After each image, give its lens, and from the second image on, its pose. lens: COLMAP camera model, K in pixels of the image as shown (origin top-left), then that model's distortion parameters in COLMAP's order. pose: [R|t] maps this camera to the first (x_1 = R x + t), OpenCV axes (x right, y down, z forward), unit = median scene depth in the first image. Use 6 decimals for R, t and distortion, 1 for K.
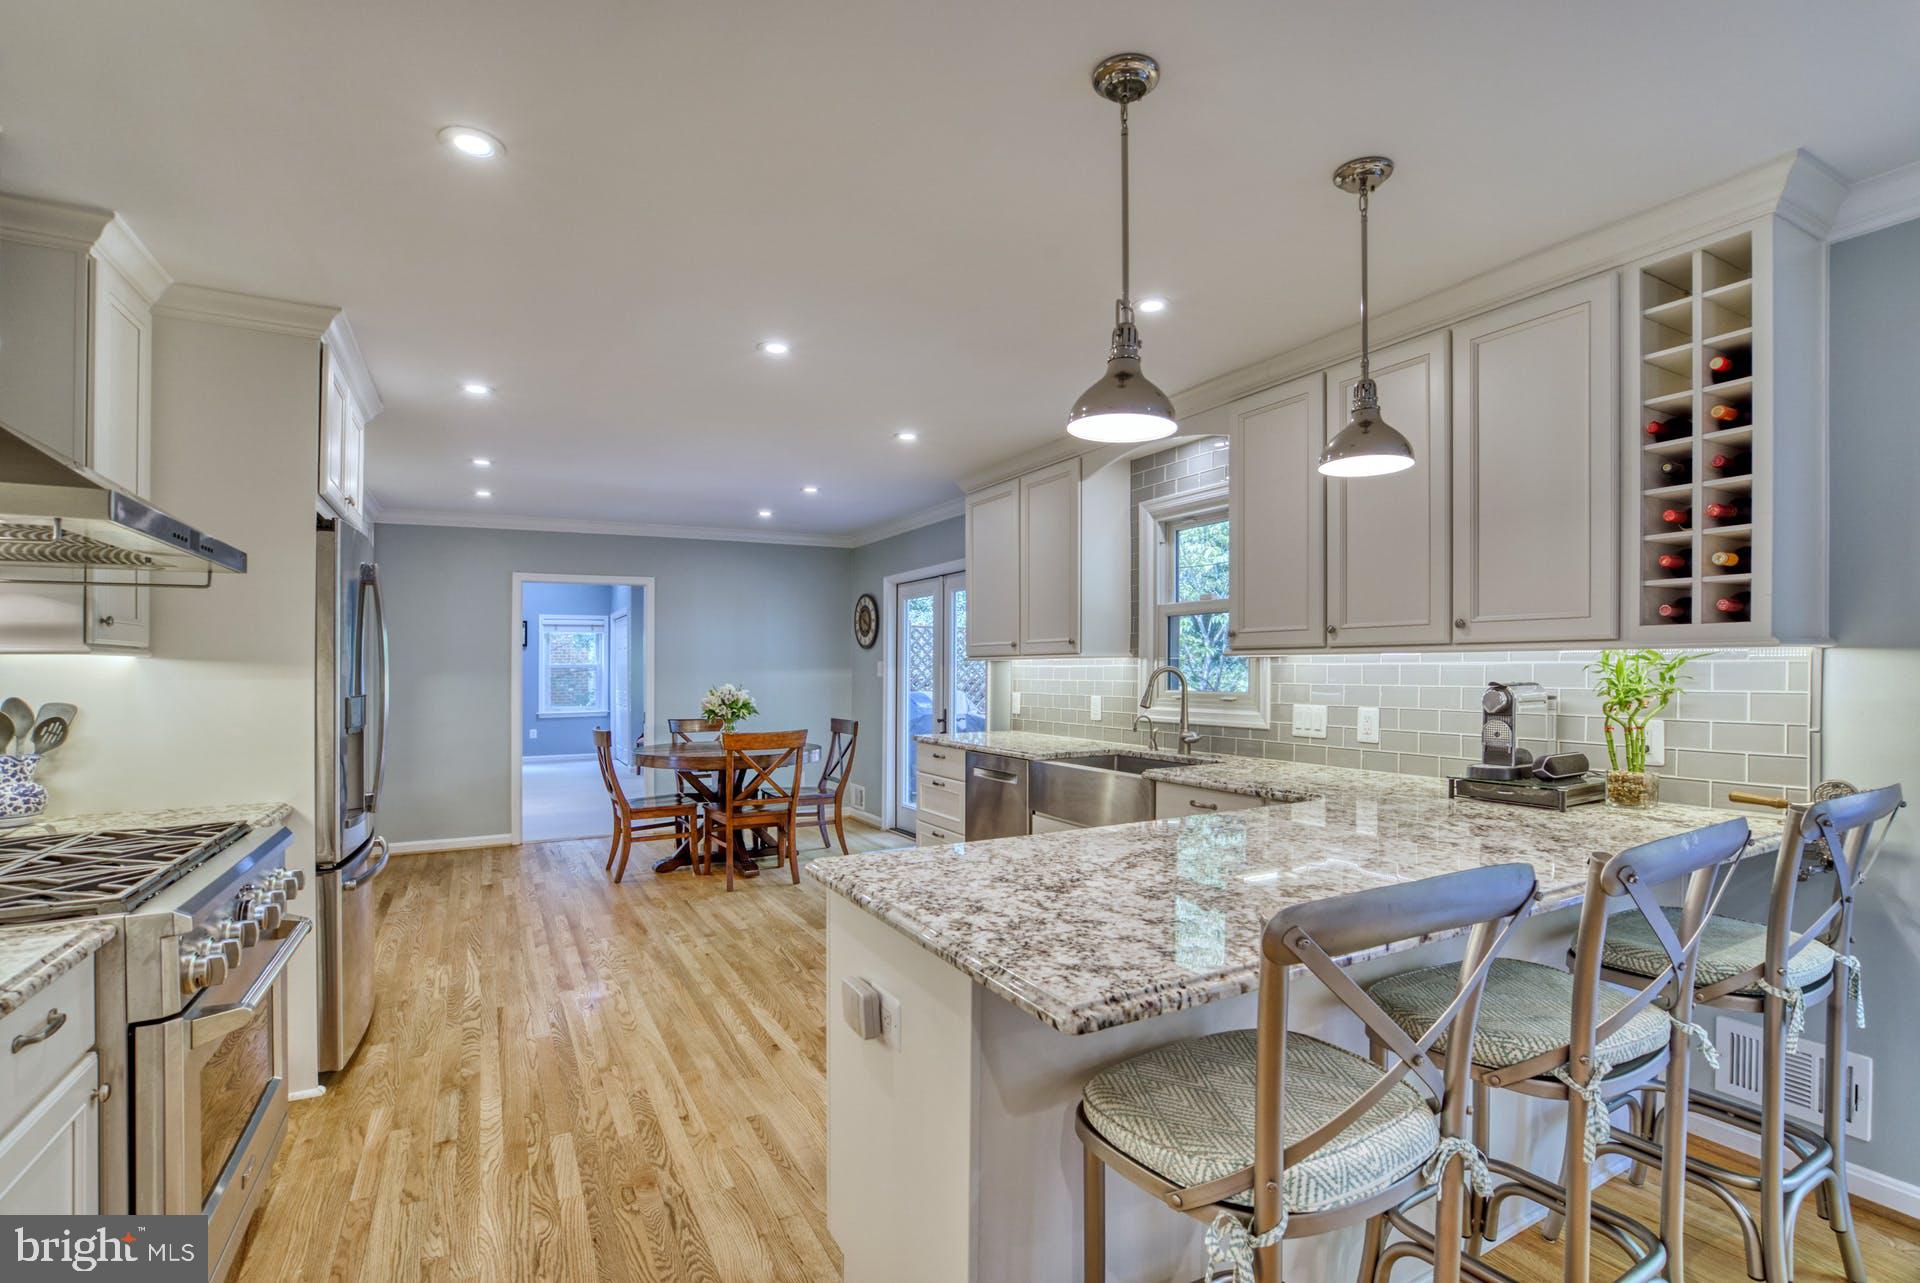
lens RADIAL K [[896.9, 0, 960.5], [0, 896.9, 673.1], [0, 0, 1]] dist [-0.057664, 0.025834]
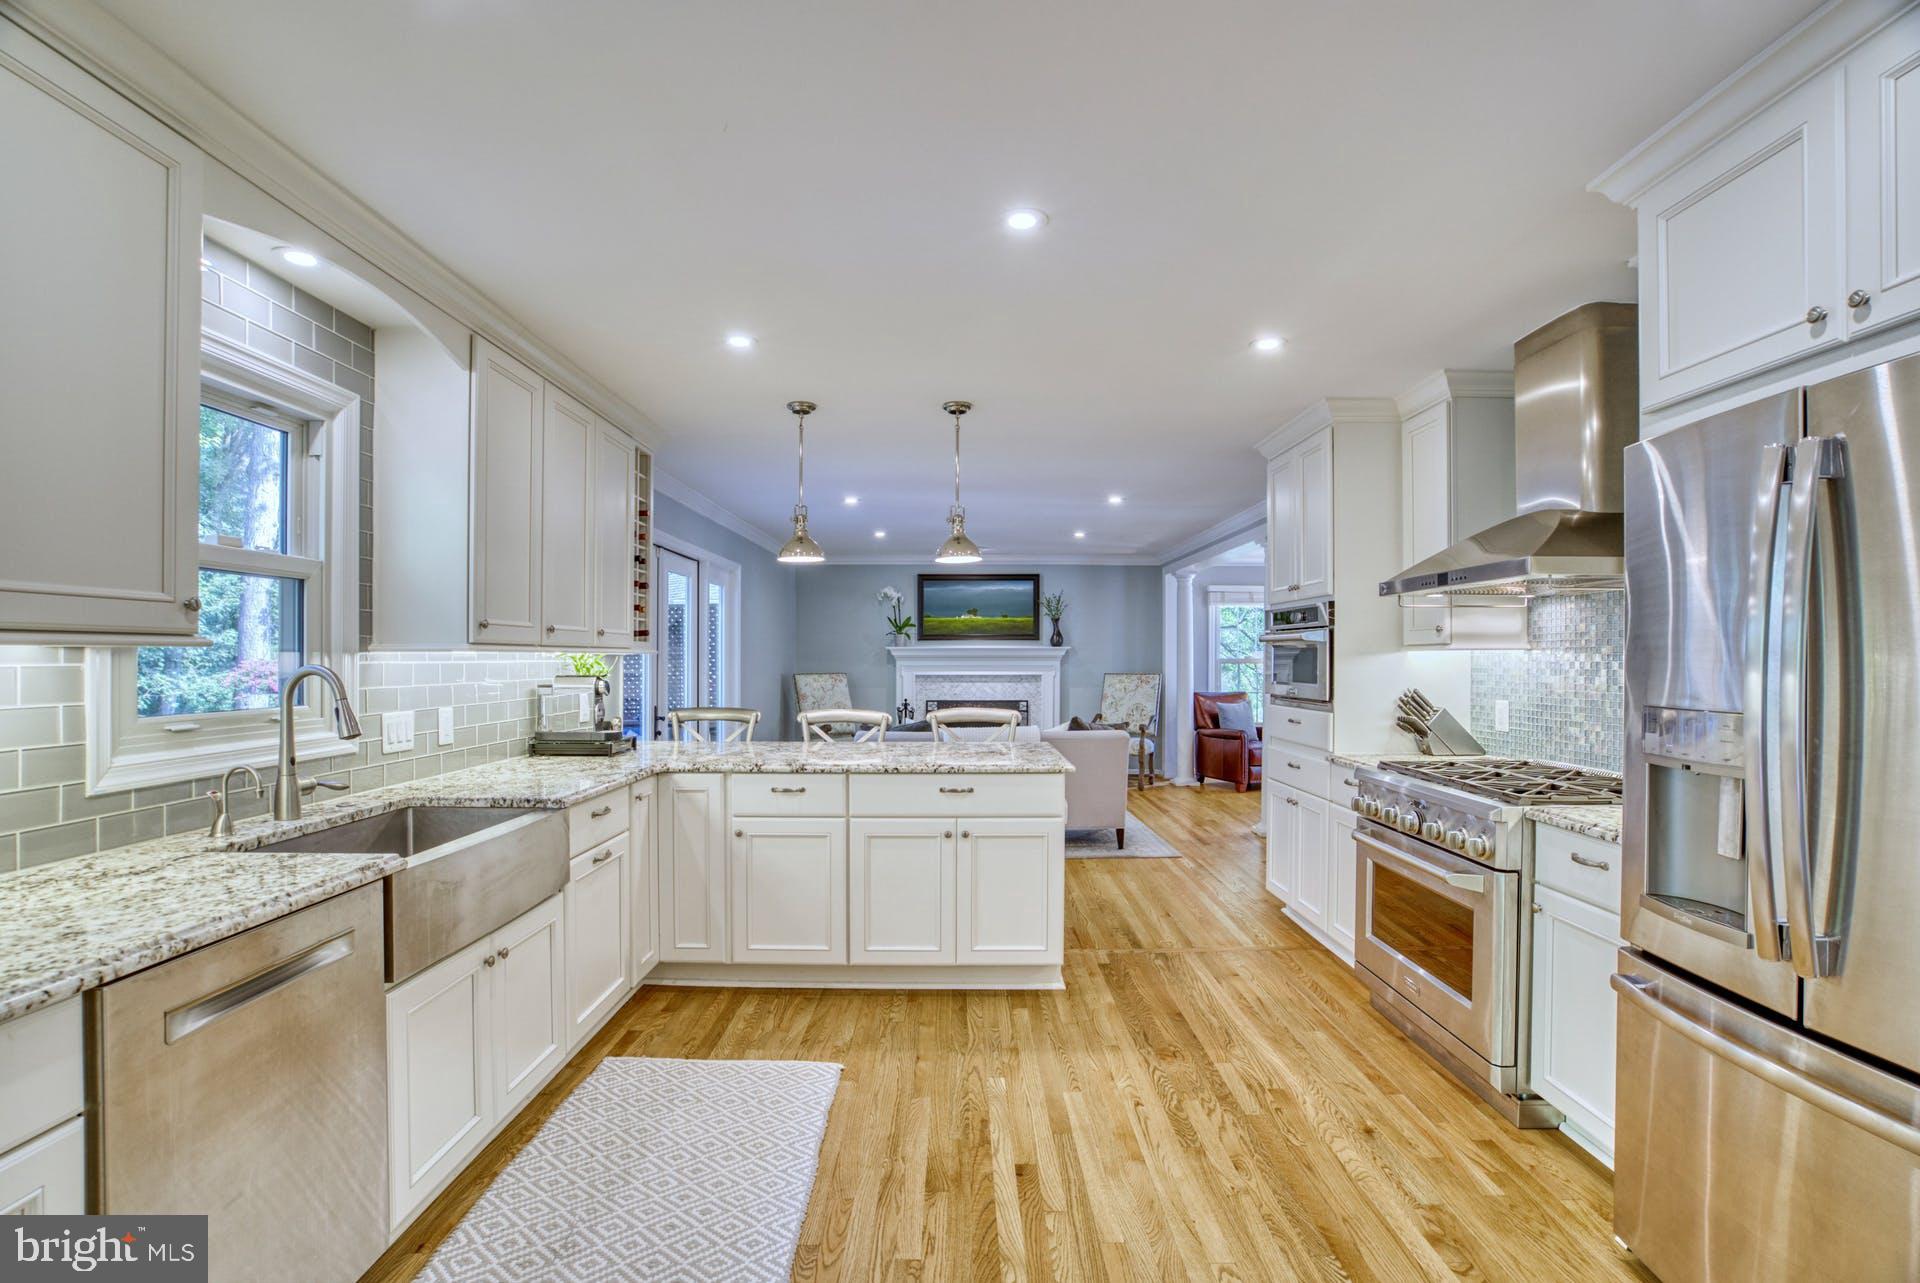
lens RADIAL K [[896.9, 0, 960.5], [0, 896.9, 673.1], [0, 0, 1]] dist [-0.057664, 0.025834]
pose [[-0.878168, -0.002673, 0.478345, -0.591563], [0.008414, 0.999743, 0.021033, -0.016546], [-0.478279, 0.022495, -0.877920, 1.924721]]
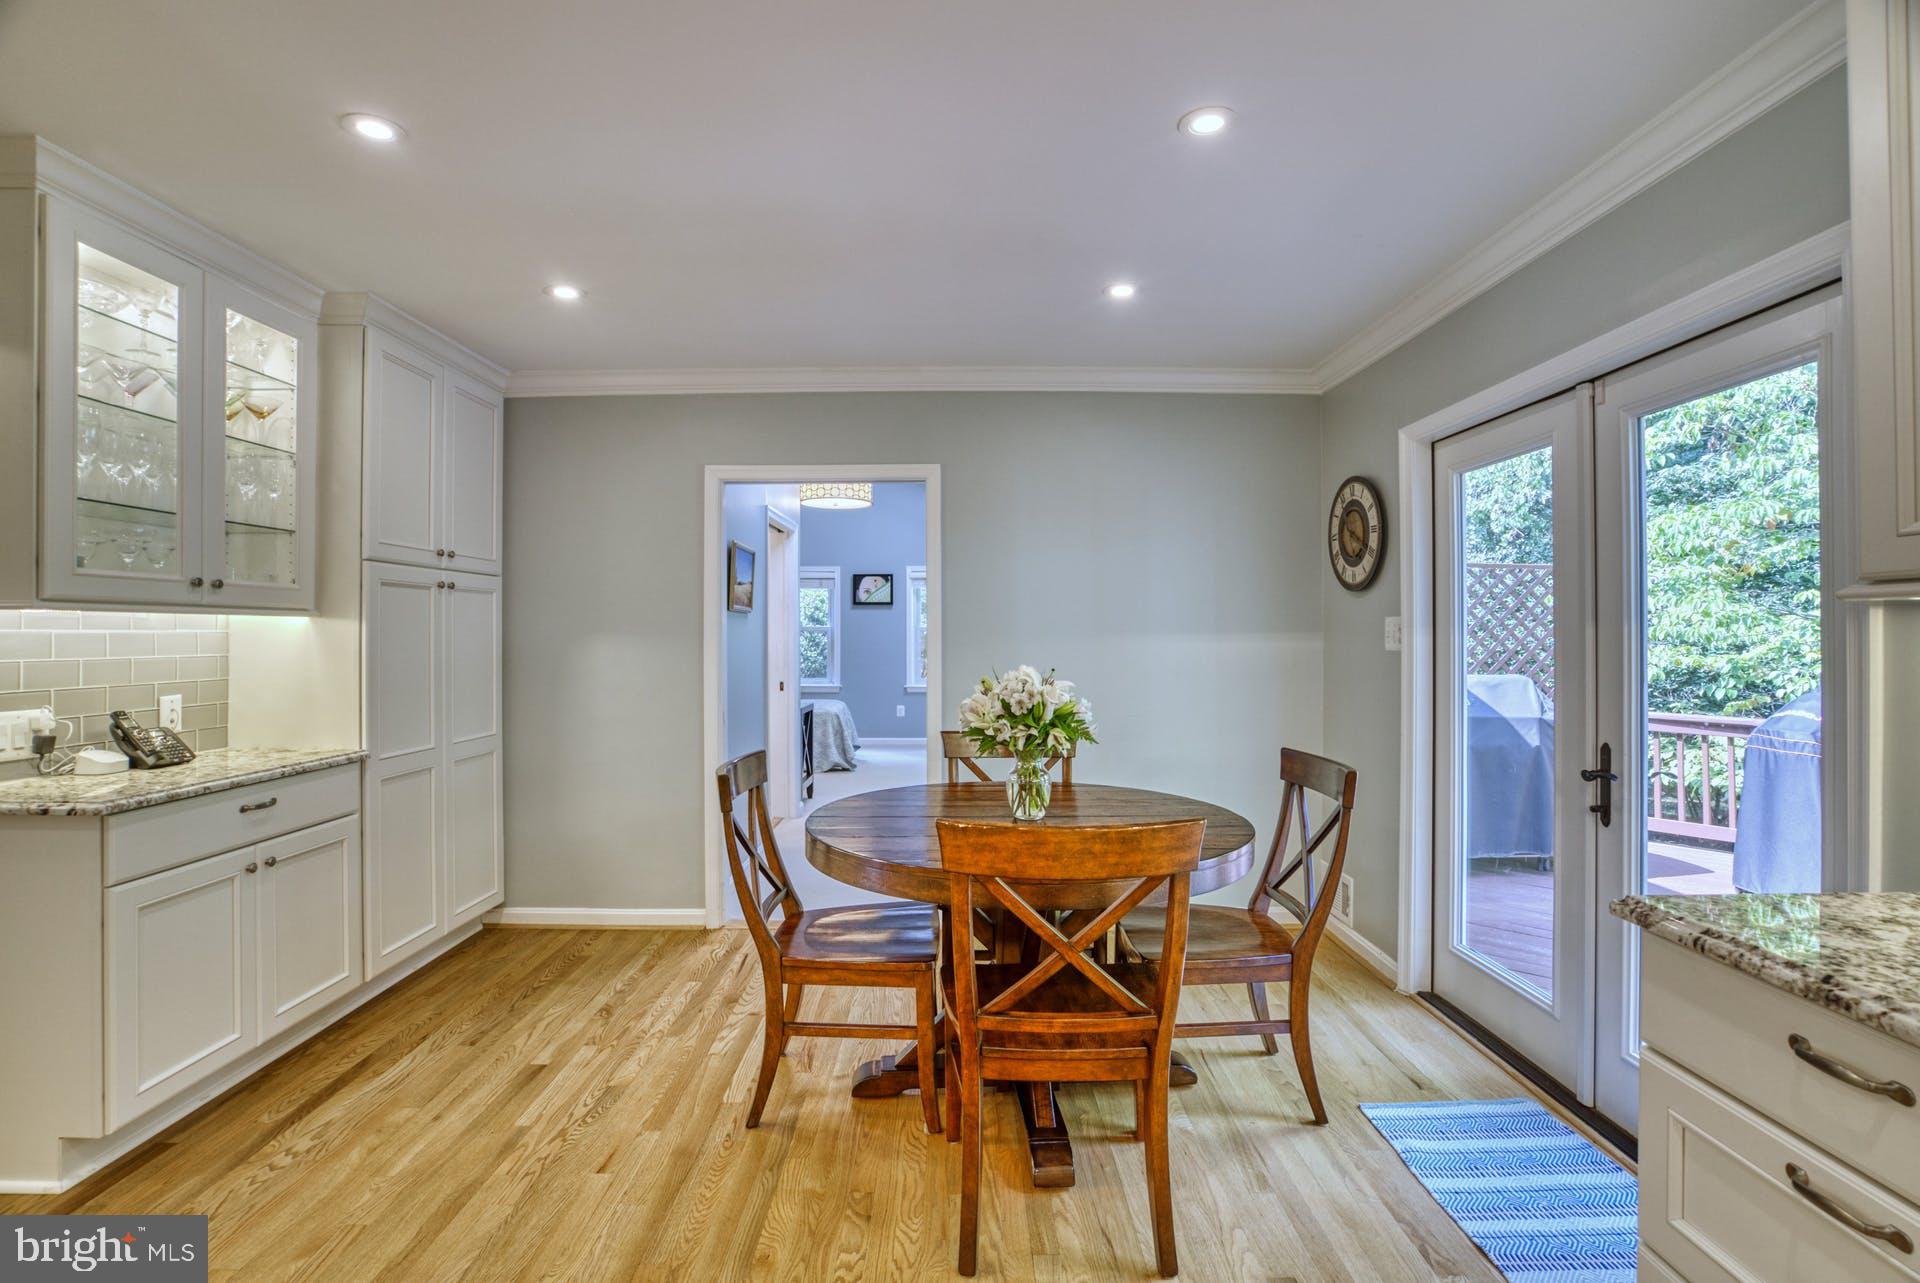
lens RADIAL K [[898.2, 0, 964.4], [0, 898.2, 634.4], [0, 0, 1]] dist [-0.055318, 0.021022]
pose [[0.882000, 0.006457, -0.471206, -0.192363], [-0.008185, 0.999965, -0.001618, -0.003978], [0.471179, 0.005284, 0.882022, 1.357208]]
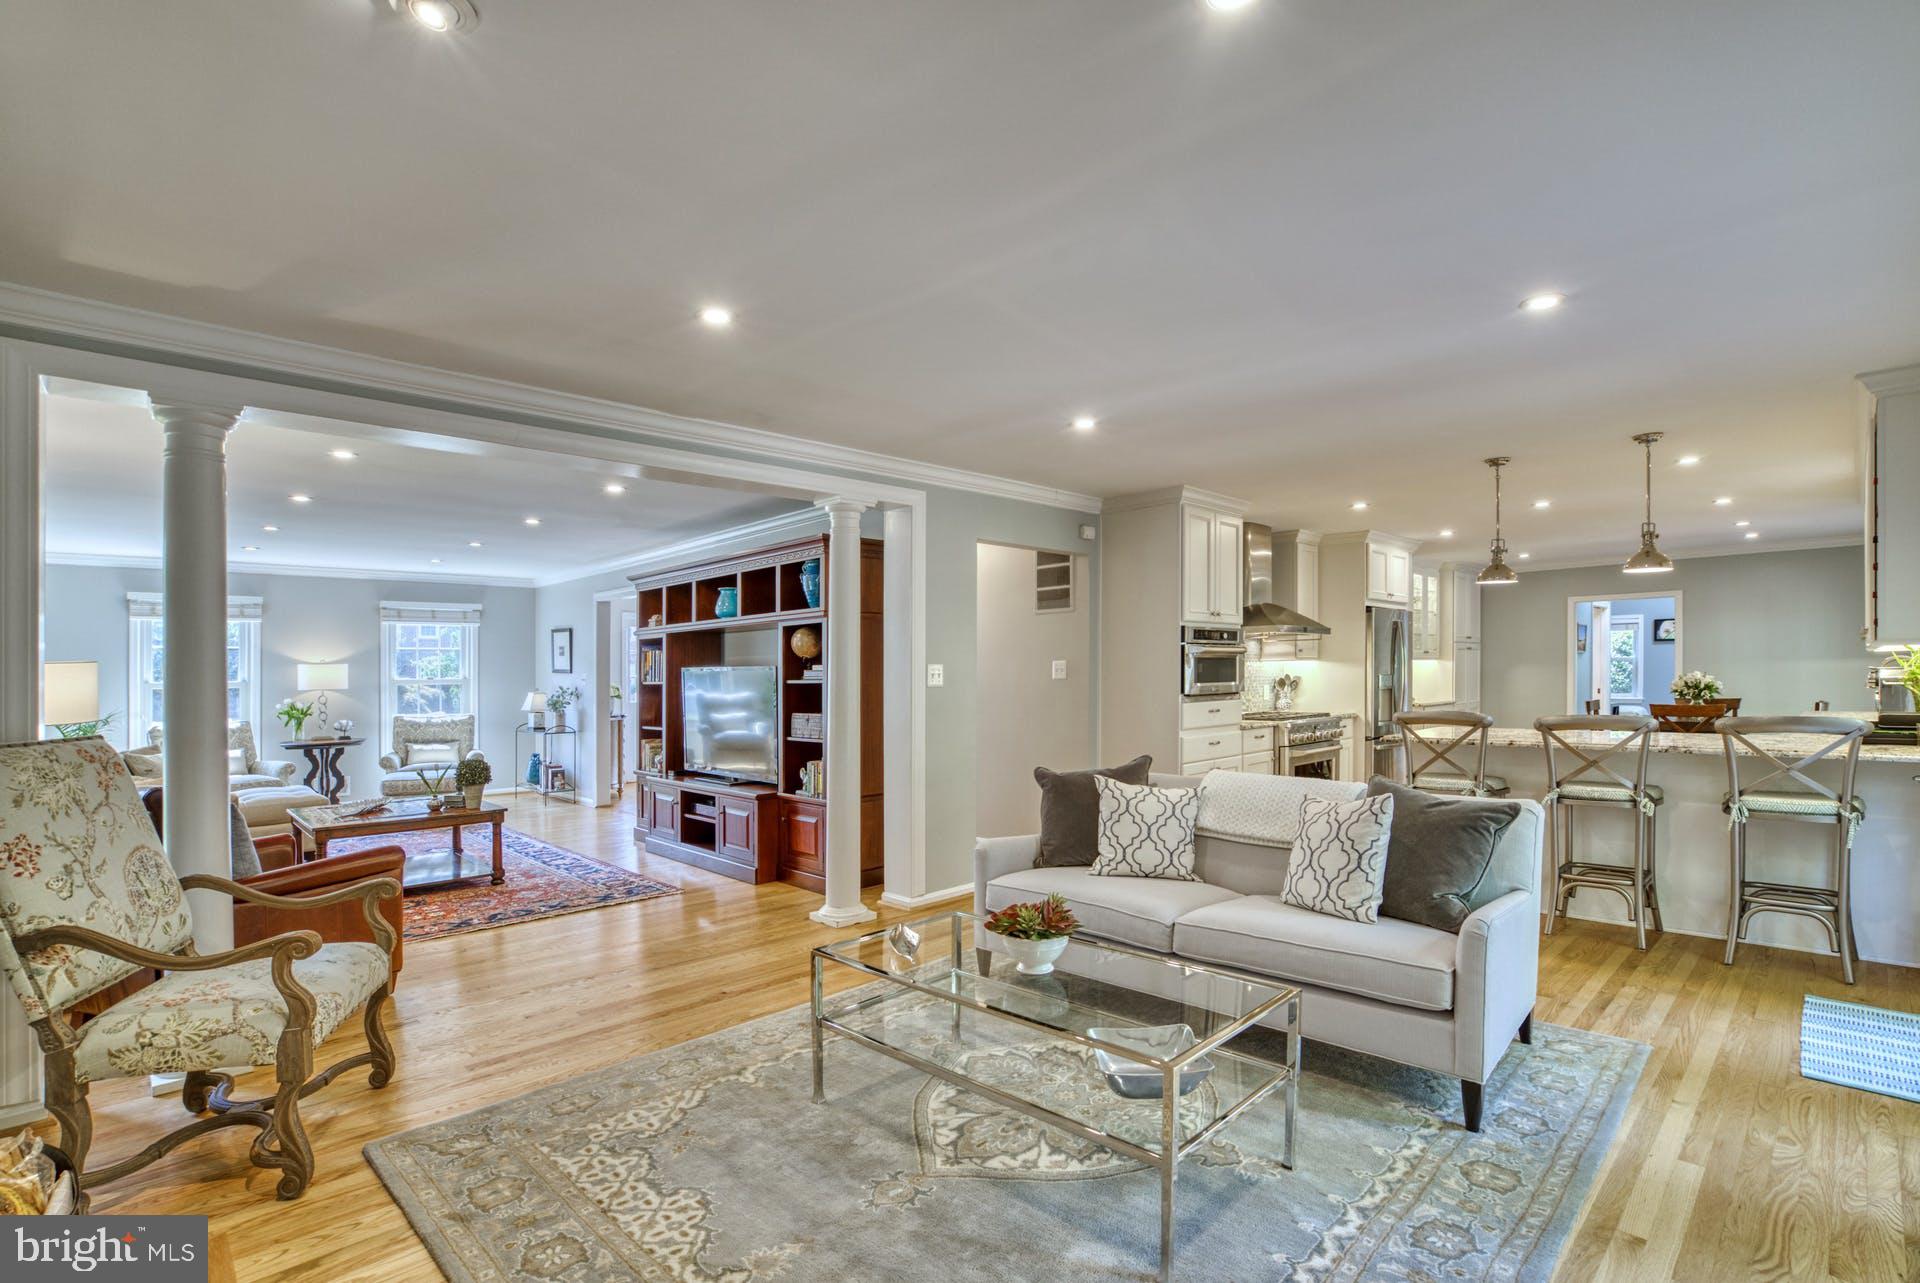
lens RADIAL K [[896.9, 0, 960.5], [0, 896.9, 673.1], [0, 0, 1]] dist [-0.057664, 0.025834]
pose [[0.260532, 0.004105, -0.965457, 1.603201], [0.006747, 0.999959, 0.006073, -0.002197], [0.965442, -0.008096, 0.260493, -0.931659]]
